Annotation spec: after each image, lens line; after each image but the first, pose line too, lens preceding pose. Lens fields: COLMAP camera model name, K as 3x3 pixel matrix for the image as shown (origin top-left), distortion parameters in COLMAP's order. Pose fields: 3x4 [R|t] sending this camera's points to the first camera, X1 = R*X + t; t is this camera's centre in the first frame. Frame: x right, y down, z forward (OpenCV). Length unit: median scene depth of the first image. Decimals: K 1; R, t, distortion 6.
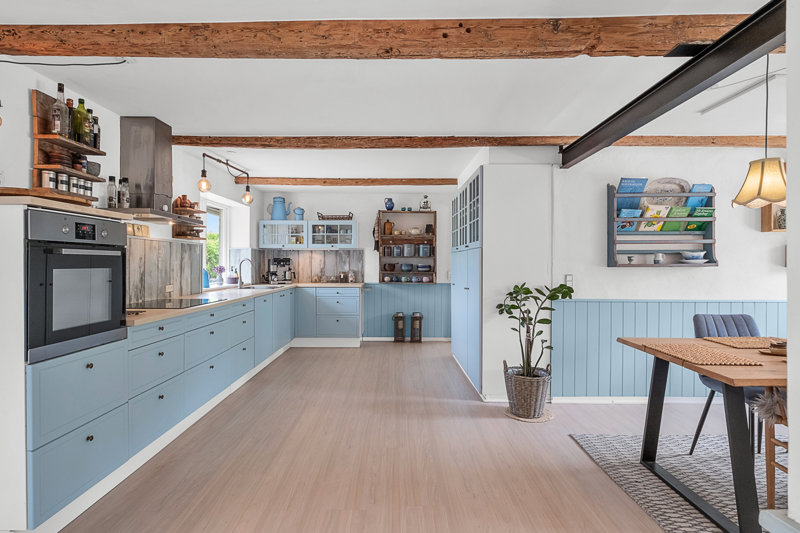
lens RADIAL K [[445.8, 0, 398.0], [0, 445.8, 265.5], [0, 0, 1]] dist [-0.004241, -0.003437]
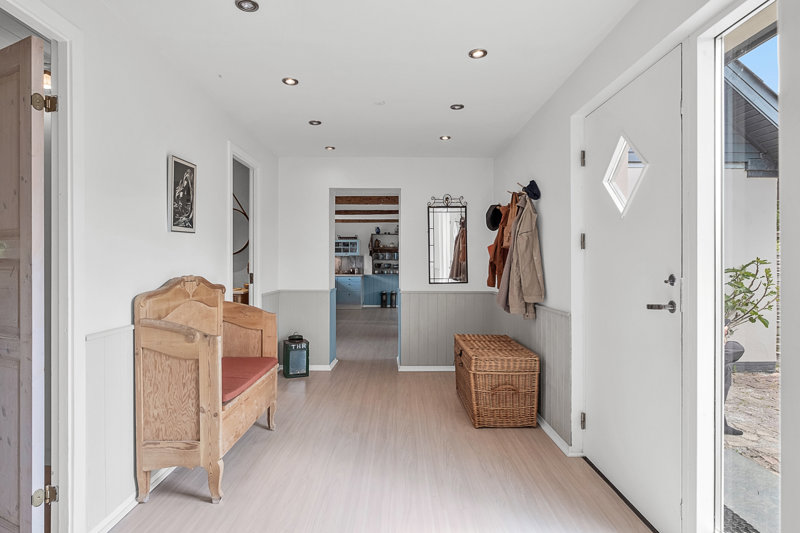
lens RADIAL K [[430.6, 0, 397.9], [0, 430.6, 264.3], [0, 0, 1]] dist [-0.007527, -0.000406]
pose [[0.999937, -0.002980, -0.010794, 0.084761], [0.002961, 0.999994, -0.001708, 0.002833], [0.010799, 0.001676, 0.999940, -0.768339]]
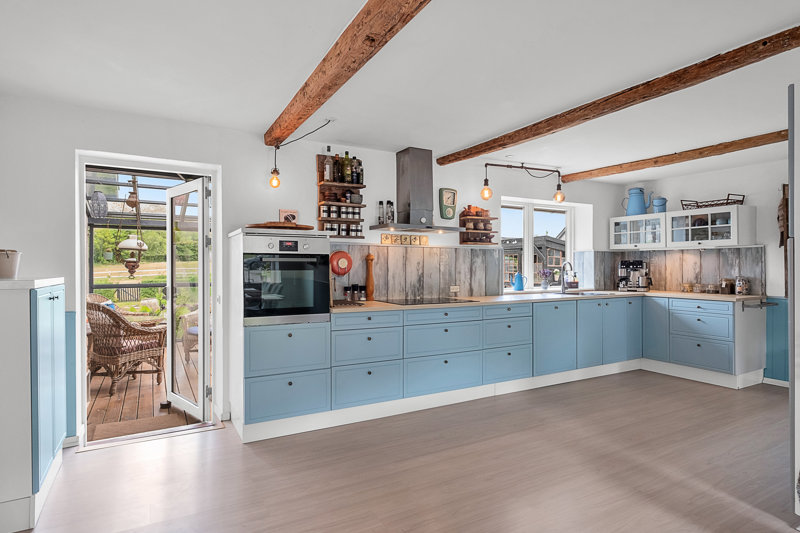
lens RADIAL K [[445.8, 0, 379.0], [0, 445.8, 265.2], [0, 0, 1]] dist [-0.004241, -0.003437]
pose [[0.458694, -0.002188, -0.888592, 0.268787], [-0.003946, 0.999982, -0.004500, -0.002059], [0.888585, 0.005571, 0.458677, 0.196538]]
